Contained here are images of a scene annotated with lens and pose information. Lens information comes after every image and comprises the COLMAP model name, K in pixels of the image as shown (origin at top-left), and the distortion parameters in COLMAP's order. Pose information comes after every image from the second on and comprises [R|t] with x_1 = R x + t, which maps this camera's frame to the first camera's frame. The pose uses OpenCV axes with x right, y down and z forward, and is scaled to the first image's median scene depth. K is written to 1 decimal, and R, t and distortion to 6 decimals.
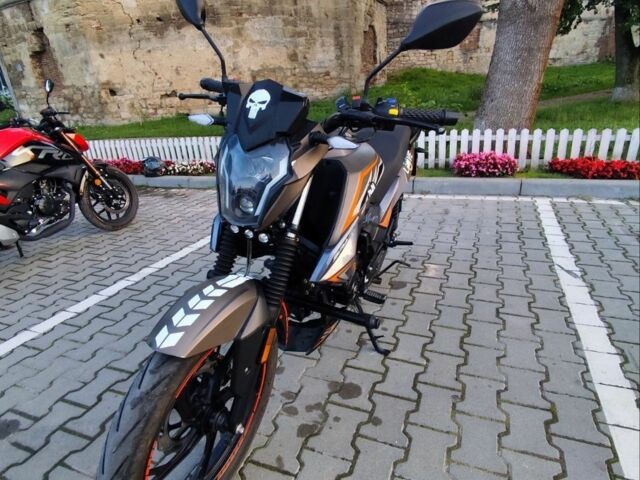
lens RADIAL K [[392.2, 0, 320.4], [0, 392.2, 233.4], [0, 0, 1]] dist [0.049749, -0.042458]
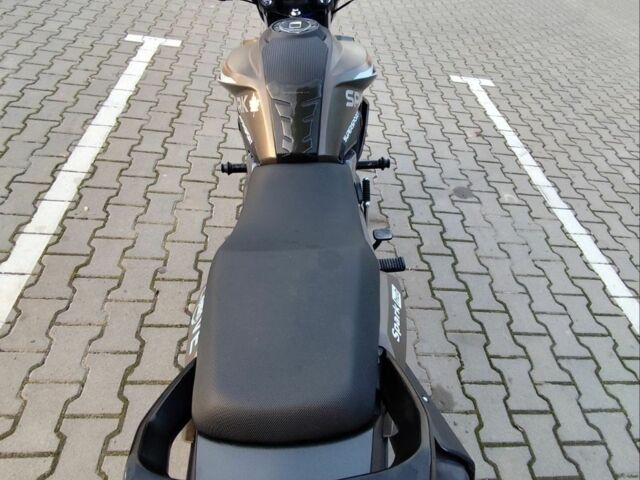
lens RADIAL K [[392.2, 0, 321.3], [0, 392.2, 235.9], [0, 0, 1]] dist [0.049749, -0.042458]
pose [[-0.895866, 0.272335, -0.351081, 0.169615], [-0.222676, 0.408576, 0.885145, -0.394261], [0.384499, 0.871148, -0.305387, 0.795302]]
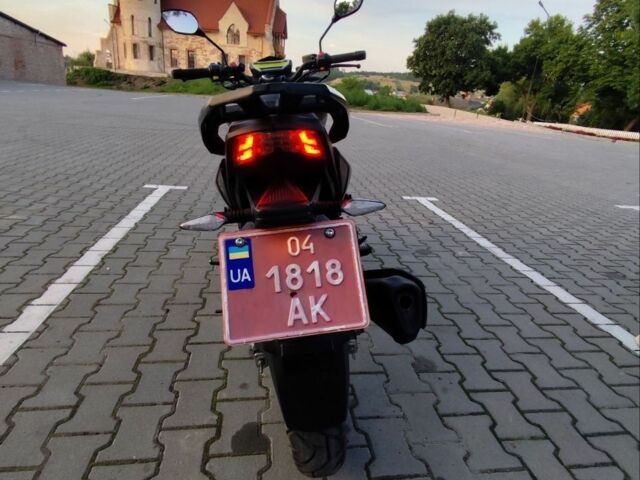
lens RADIAL K [[392.2, 0, 319.3], [0, 392.2, 230.9], [0, 0, 1]] dist [0.049749, -0.042458]
pose [[-0.863112, 0.167646, -0.476375, 0.280868], [-0.180000, 0.779217, 0.600351, -0.347371], [0.471846, 0.603917, -0.642375, 1.073495]]
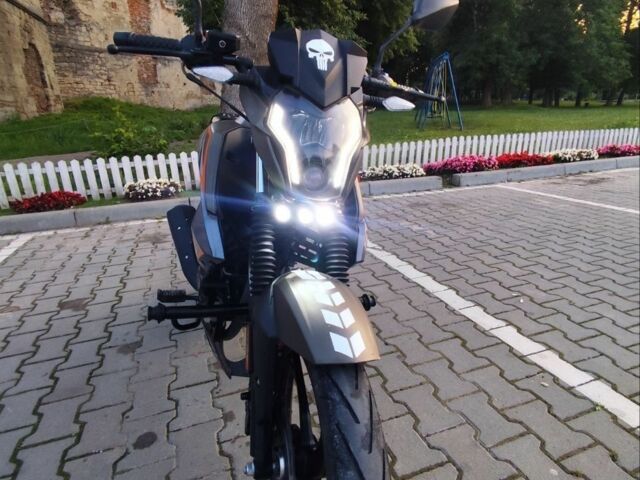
lens RADIAL K [[392.2, 0, 321.1], [0, 392.2, 233.5], [0, 0, 1]] dist [0.049749, -0.042458]
pose [[0.739019, -0.155487, 0.655496, -0.274661], [0.207188, 0.978300, -0.001530, 0.017367], [-0.641034, 0.136942, 0.755197, 0.145186]]
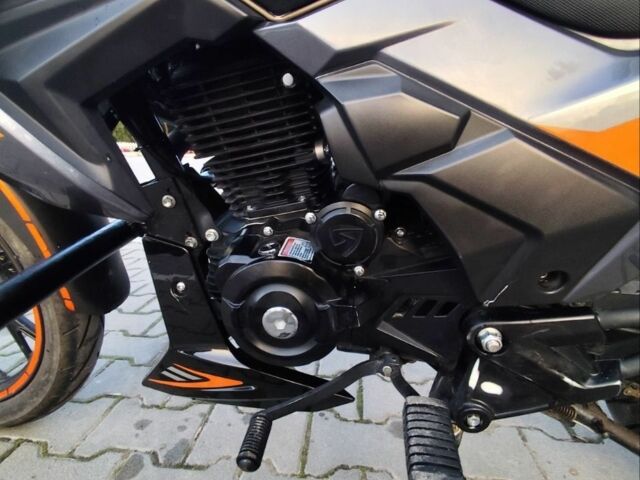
lens RADIAL K [[392.2, 0, 321.8], [0, 392.2, 239.2], [0, 0, 1]] dist [0.049749, -0.042458]
pose [[0.300223, 0.291532, -0.908226, 0.190921], [-0.353978, 0.918212, 0.177726, 0.018545], [0.885757, 0.268134, 0.378865, 0.527689]]
